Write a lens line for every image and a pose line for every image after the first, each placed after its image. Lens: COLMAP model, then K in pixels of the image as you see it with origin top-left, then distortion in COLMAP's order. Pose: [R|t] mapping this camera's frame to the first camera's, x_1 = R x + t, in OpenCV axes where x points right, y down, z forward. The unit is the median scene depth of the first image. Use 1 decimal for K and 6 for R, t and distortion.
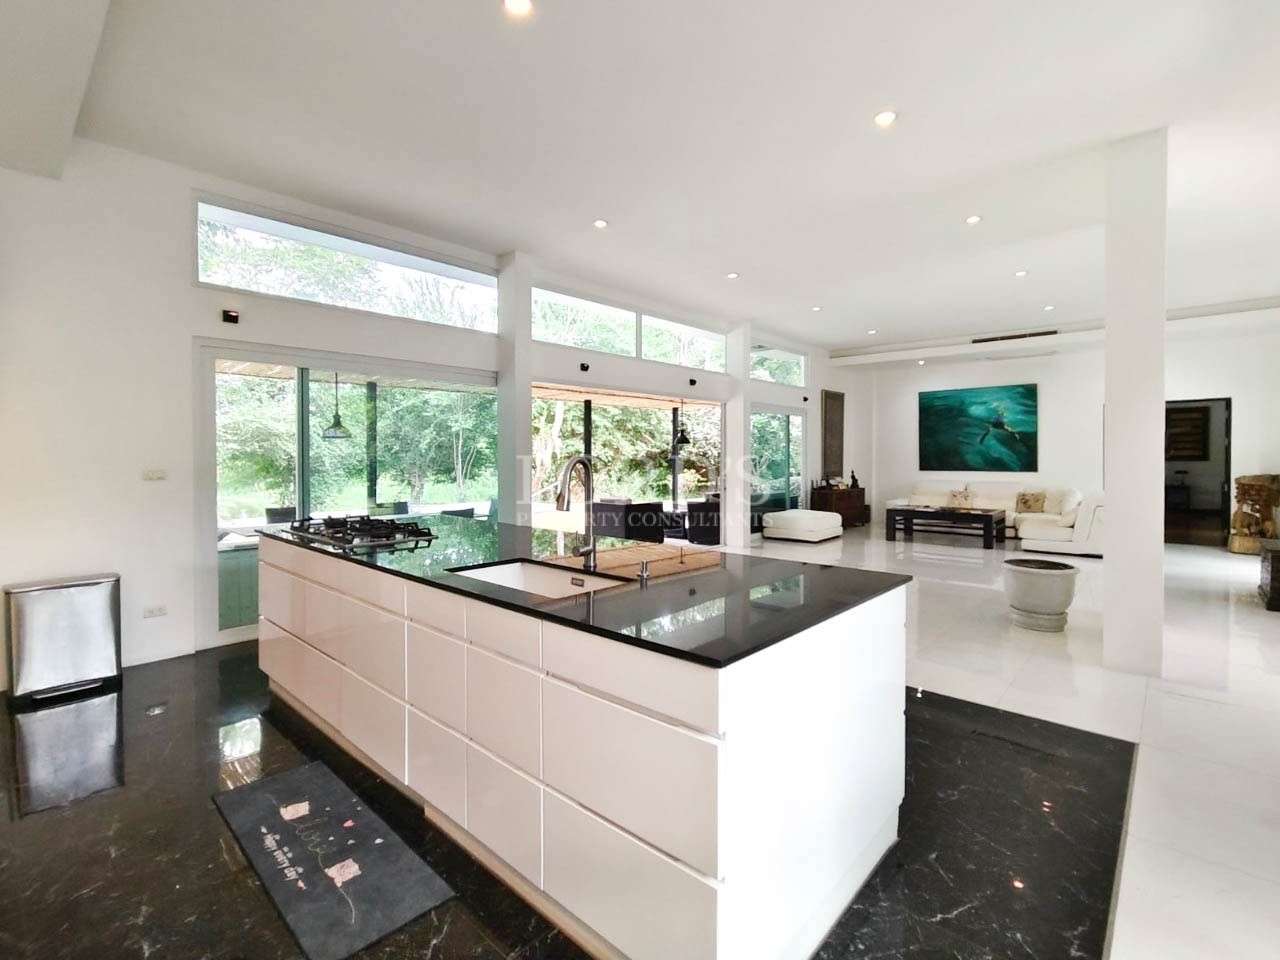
lens RADIAL K [[599.4, 0, 638.4], [0, 599.4, 460.1], [0, 0, 1]] dist [-0.043294, 0.019340]
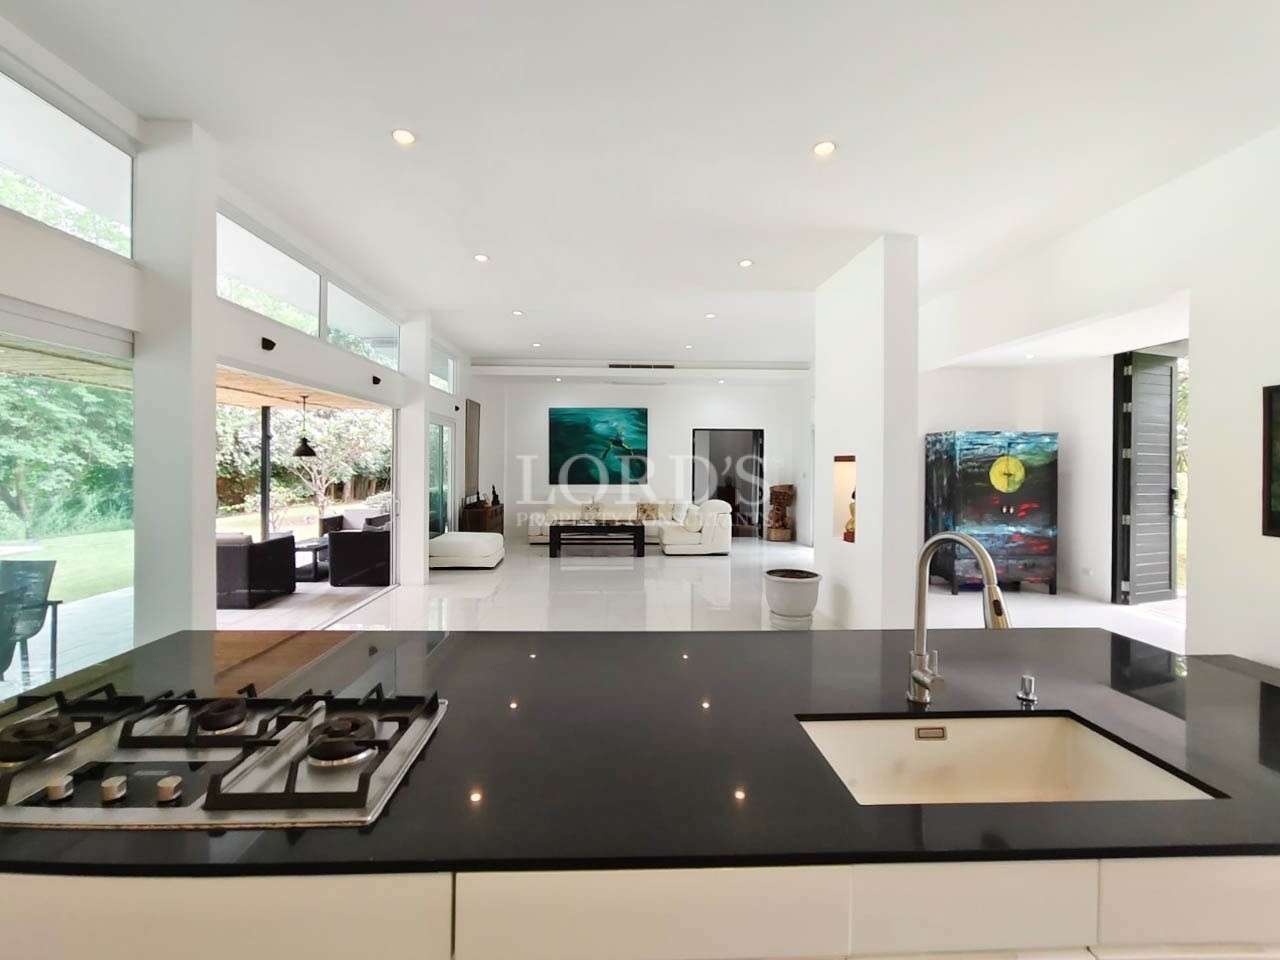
lens RADIAL K [[599.4, 0, 638.4], [0, 599.4, 460.1], [0, 0, 1]] dist [-0.043294, 0.019340]
pose [[0.704548, 0.006773, 0.709624, -0.169008], [-0.000687, 0.999960, -0.008862, -0.016452], [-0.709656, 0.005756, 0.704525, 0.176501]]
